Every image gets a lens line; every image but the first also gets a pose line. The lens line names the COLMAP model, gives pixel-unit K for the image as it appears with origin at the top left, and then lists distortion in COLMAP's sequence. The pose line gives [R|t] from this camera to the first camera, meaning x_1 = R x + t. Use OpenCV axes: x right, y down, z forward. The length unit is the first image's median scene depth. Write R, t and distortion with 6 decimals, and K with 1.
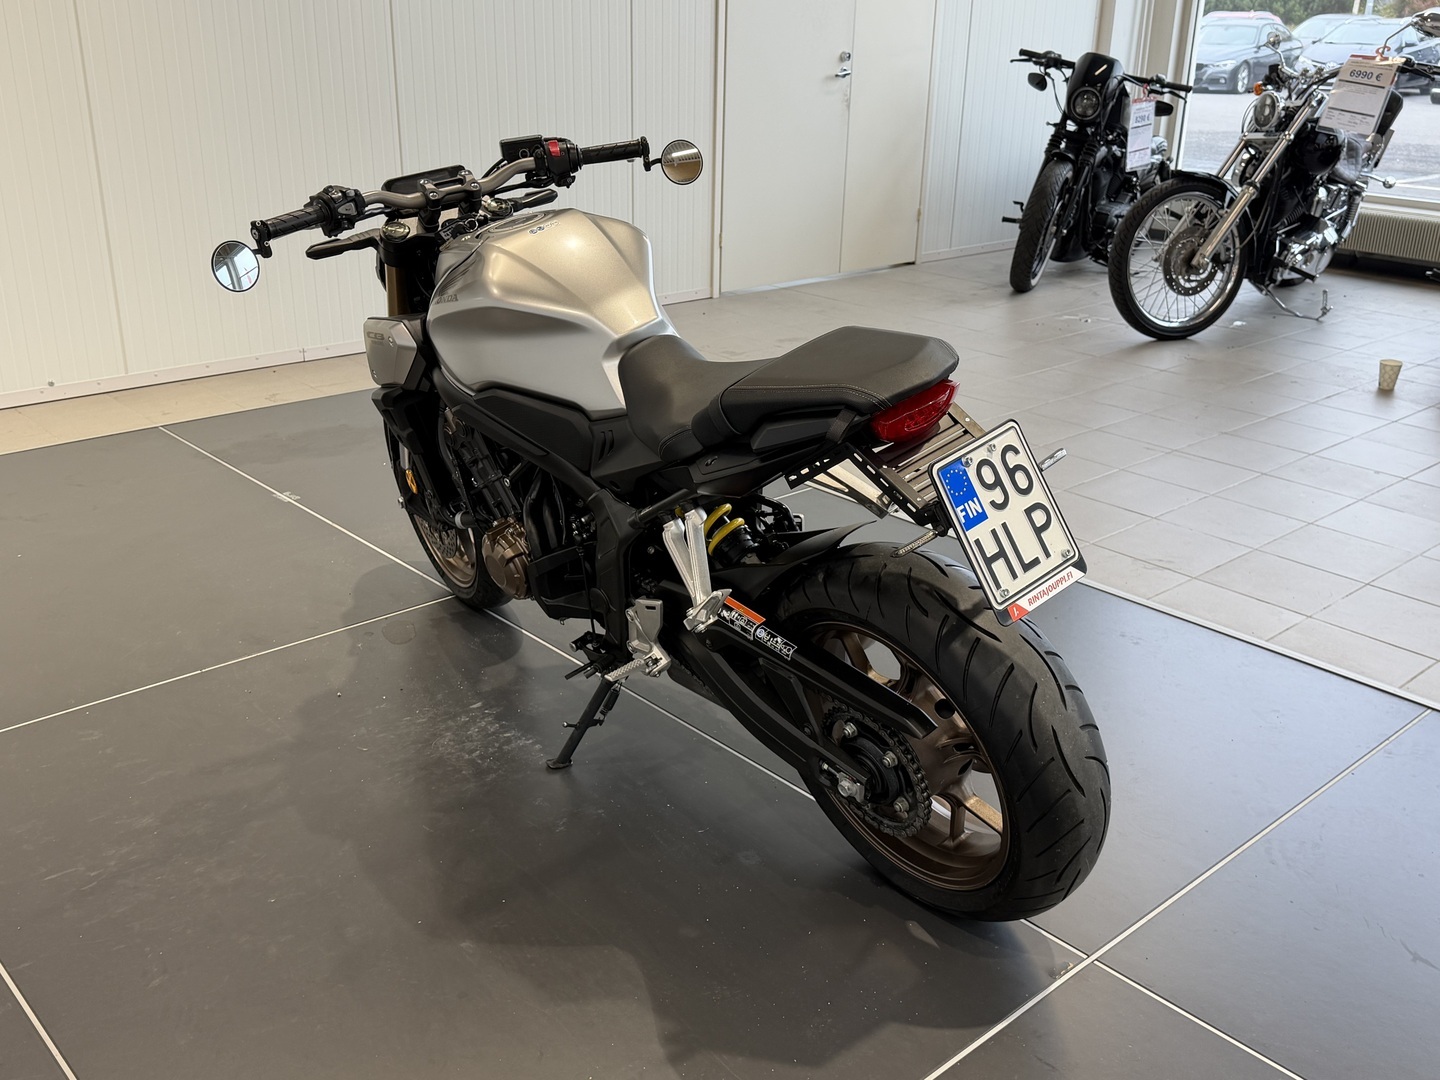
lens RADIAL K [[1381.5, 0, 720.9], [0, 1381.5, 540.0], [0, 0, 1]] dist [0.087300, 0.000000]
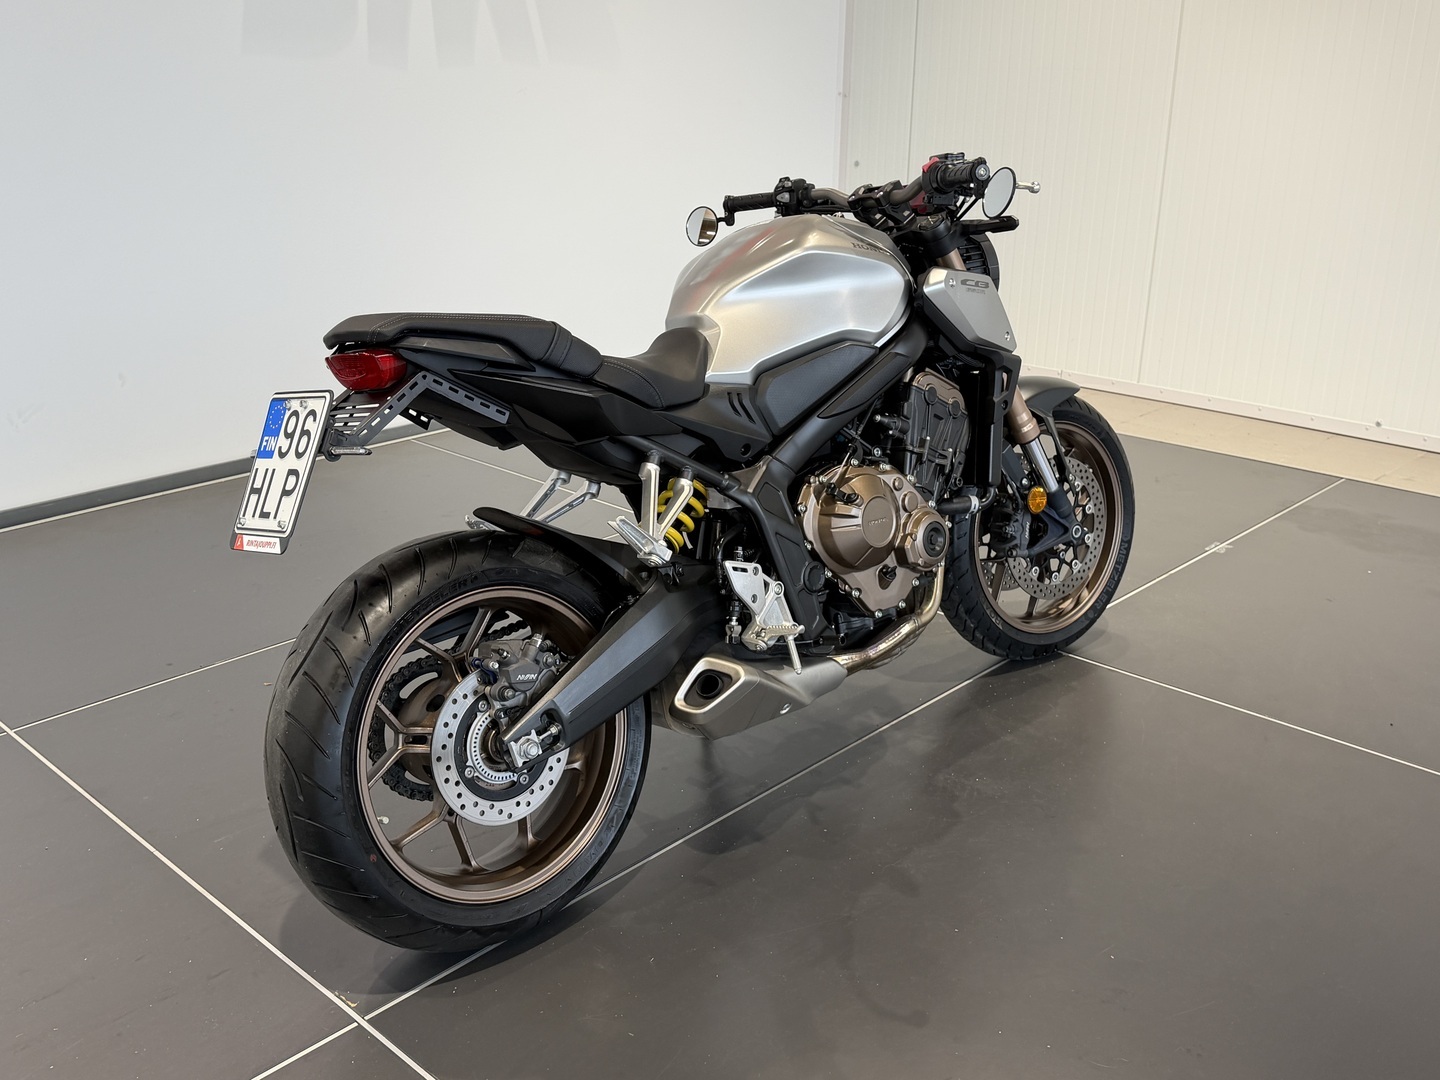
lens RADIAL K [[1381.5, 0, 716.9], [0, 1381.5, 535.9], [0, 0, 1]] dist [0.087300, 0.000000]
pose [[0.056260, 0.316421, -0.946949, 0.954922], [-0.366155, 0.888907, 0.275272, -0.294018], [0.928852, 0.331243, 0.165869, 0.876212]]
